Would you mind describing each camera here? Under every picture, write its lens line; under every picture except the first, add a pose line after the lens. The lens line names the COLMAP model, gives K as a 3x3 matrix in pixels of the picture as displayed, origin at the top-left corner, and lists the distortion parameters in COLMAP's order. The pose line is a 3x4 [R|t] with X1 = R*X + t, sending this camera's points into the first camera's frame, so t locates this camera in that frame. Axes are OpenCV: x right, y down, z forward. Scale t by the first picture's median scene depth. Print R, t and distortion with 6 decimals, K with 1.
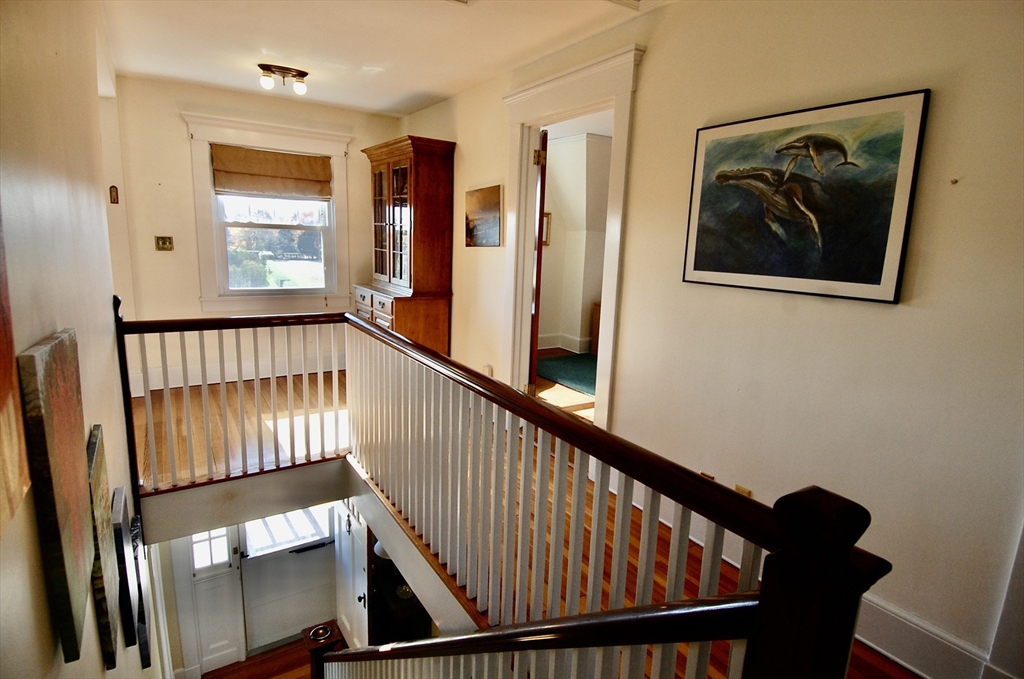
lens RADIAL K [[529.1, 0, 515.8], [0, 529.1, 335.6], [0, 0, 1]] dist [0.053535, -0.057163]
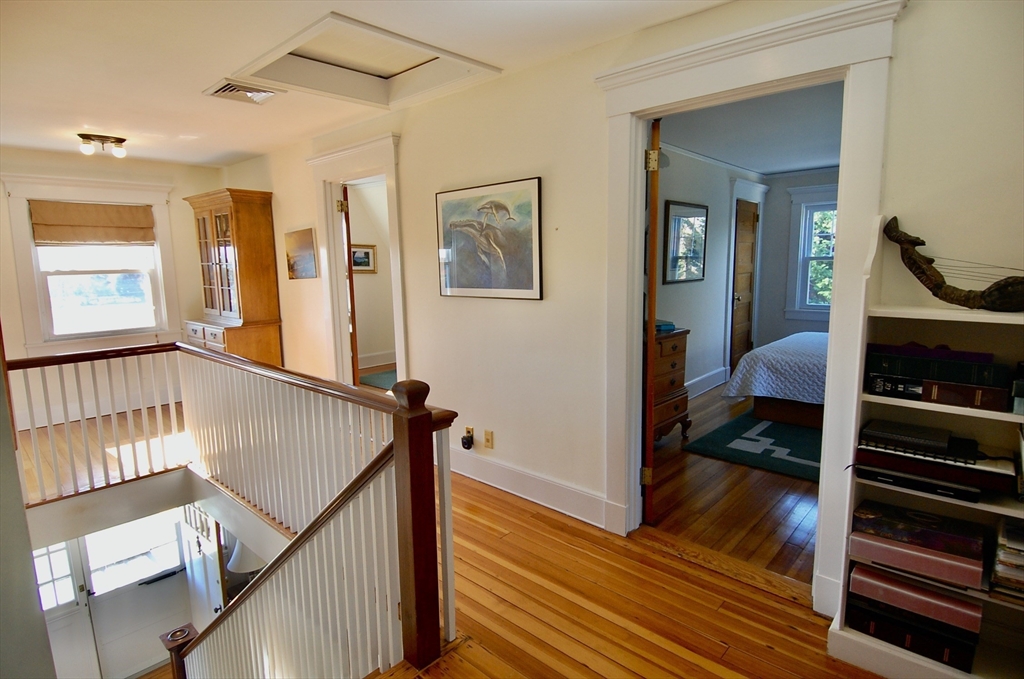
lens RADIAL K [[529.1, 0, 515.8], [0, 529.1, 335.6], [0, 0, 1]] dist [0.053535, -0.057163]
pose [[0.964987, -0.088826, 0.246800, 0.091573], [0.099110, 0.994638, -0.029538, 0.042097], [-0.242852, 0.052964, 0.968616, -0.270169]]
